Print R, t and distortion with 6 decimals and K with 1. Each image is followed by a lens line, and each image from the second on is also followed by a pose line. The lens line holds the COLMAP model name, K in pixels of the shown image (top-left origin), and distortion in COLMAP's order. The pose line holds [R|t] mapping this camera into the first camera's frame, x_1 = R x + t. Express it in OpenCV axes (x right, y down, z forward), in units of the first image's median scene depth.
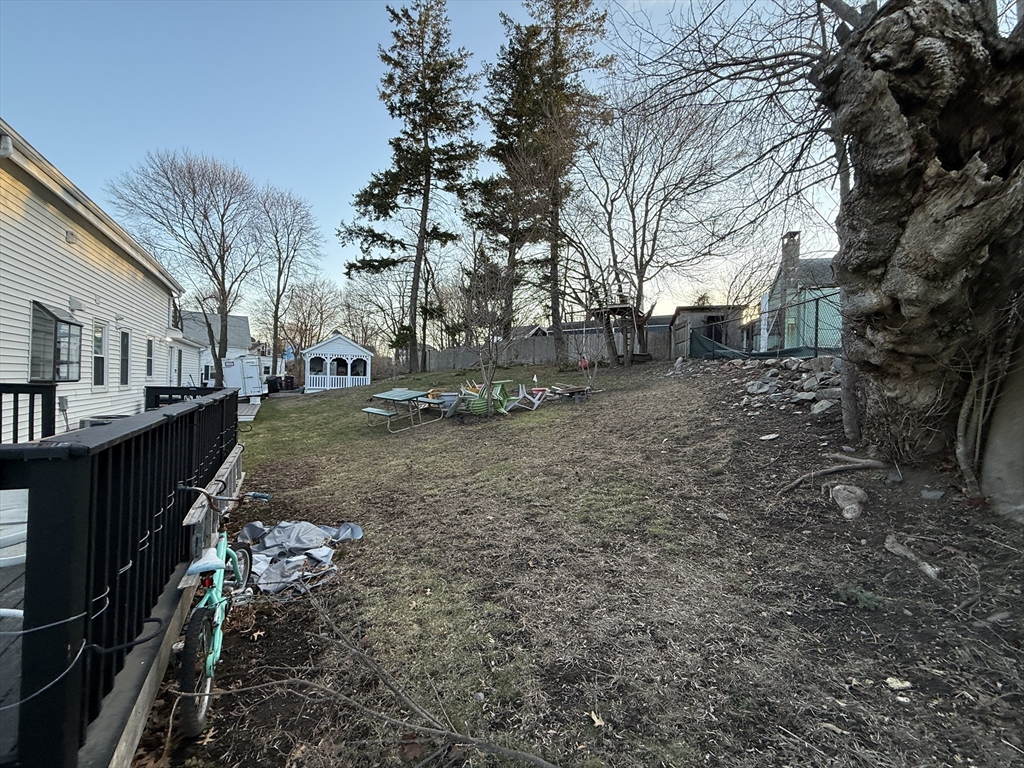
lens RADIAL K [[406.7, 0, 513.5], [0, 406.7, 381.8], [0, 0, 1]] dist [-0.001611, 0.000372]
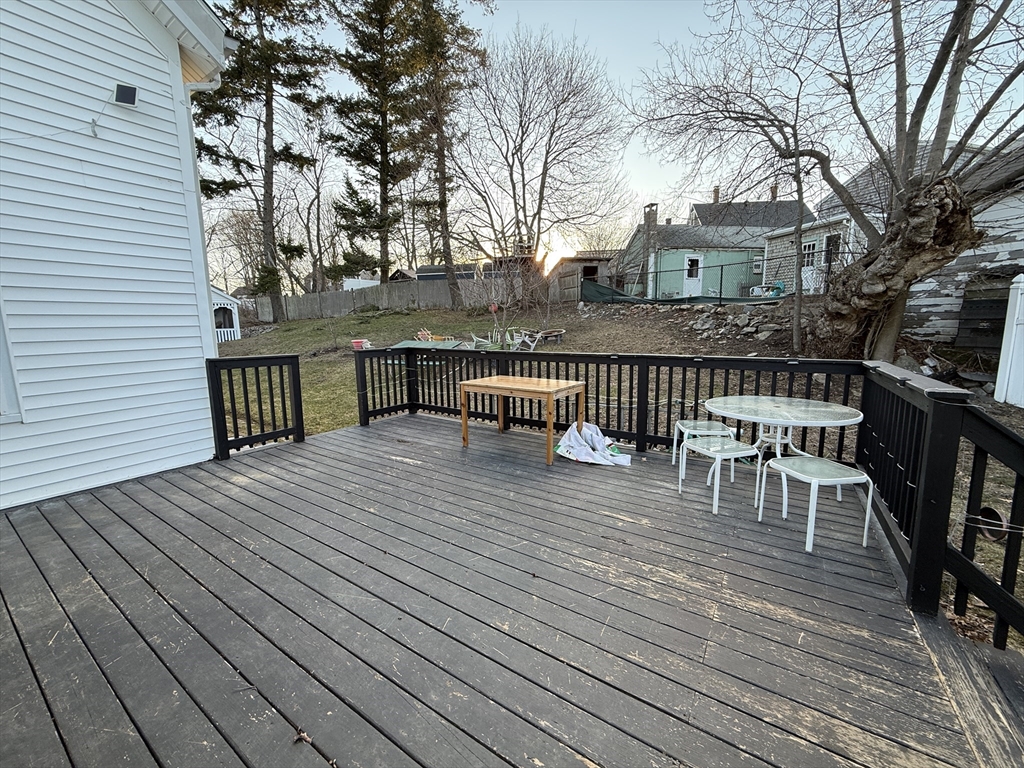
lens RADIAL K [[406.7, 0, 511.2], [0, 406.7, 381.9], [0, 0, 1]] dist [-0.001611, 0.000372]
pose [[0.894764, -0.101728, 0.434797, -0.196617], [0.037355, 0.987344, 0.154134, -0.010230], [-0.444974, -0.121672, 0.887240, -0.018007]]
